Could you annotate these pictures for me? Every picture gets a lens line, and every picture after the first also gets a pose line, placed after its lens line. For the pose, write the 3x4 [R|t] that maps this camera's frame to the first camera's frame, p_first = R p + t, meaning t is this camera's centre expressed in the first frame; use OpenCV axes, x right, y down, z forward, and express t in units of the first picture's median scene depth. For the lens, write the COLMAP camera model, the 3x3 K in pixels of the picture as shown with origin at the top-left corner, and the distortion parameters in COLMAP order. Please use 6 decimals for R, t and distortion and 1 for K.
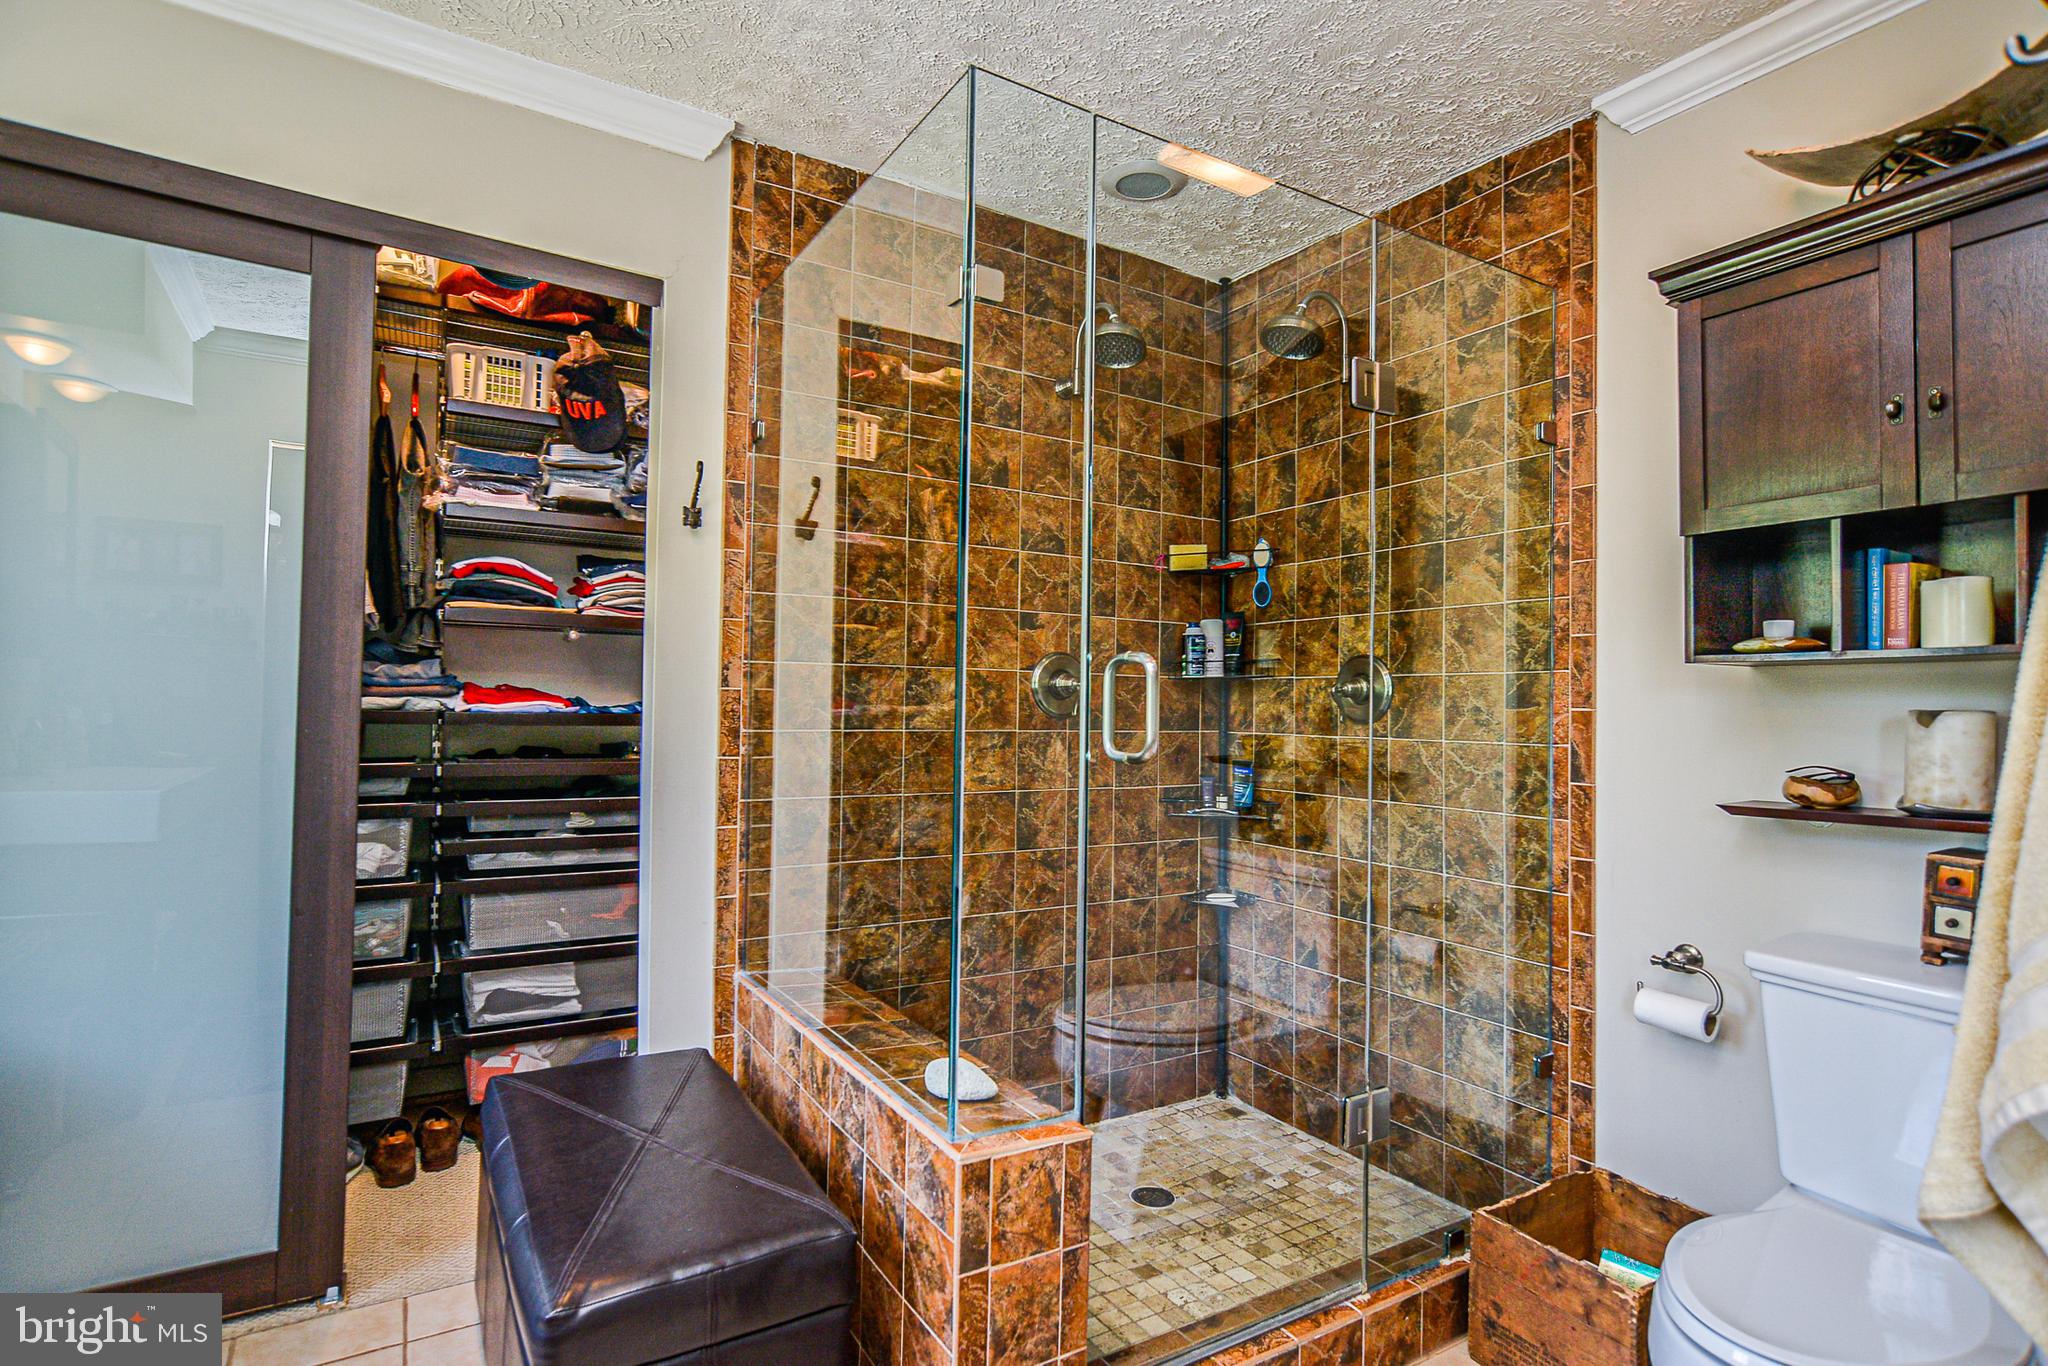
lens RADIAL K [[1031.7, 0, 1046.0], [0, 1031.7, 688.6], [0, 0, 1]] dist [-0.008665, 0.009171]
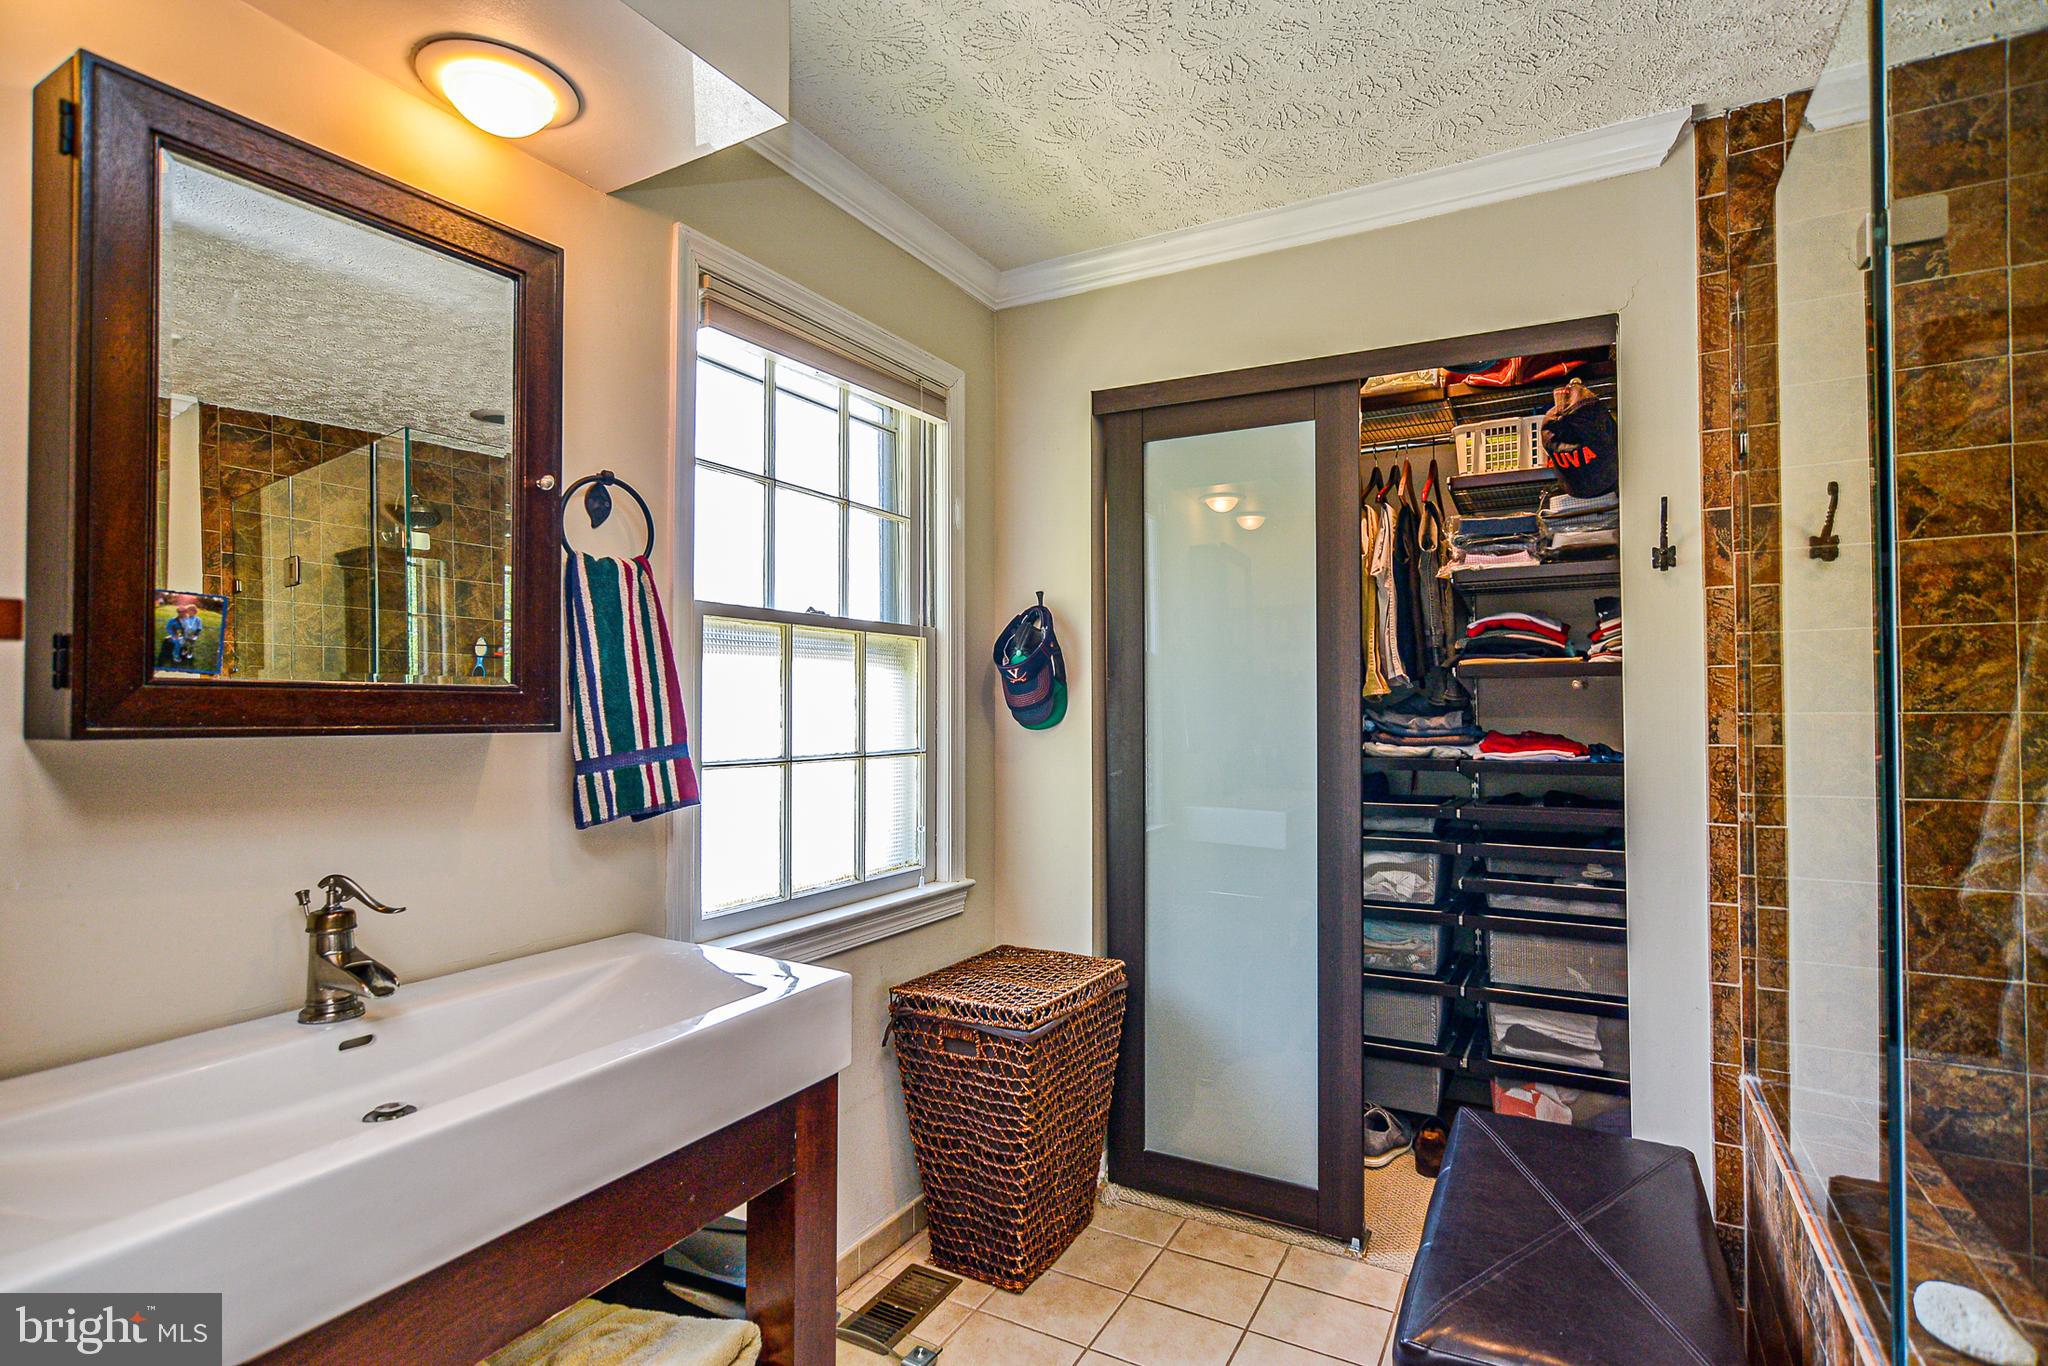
lens RADIAL K [[1031.7, 0, 1036.9], [0, 1031.7, 692.2], [0, 0, 1]] dist [-0.008665, 0.009171]
pose [[0.484525, -0.029335, -0.874285, 0.163341], [0.022758, 0.999522, -0.020924, -0.037309], [0.874481, -0.009759, 0.484961, 0.066667]]
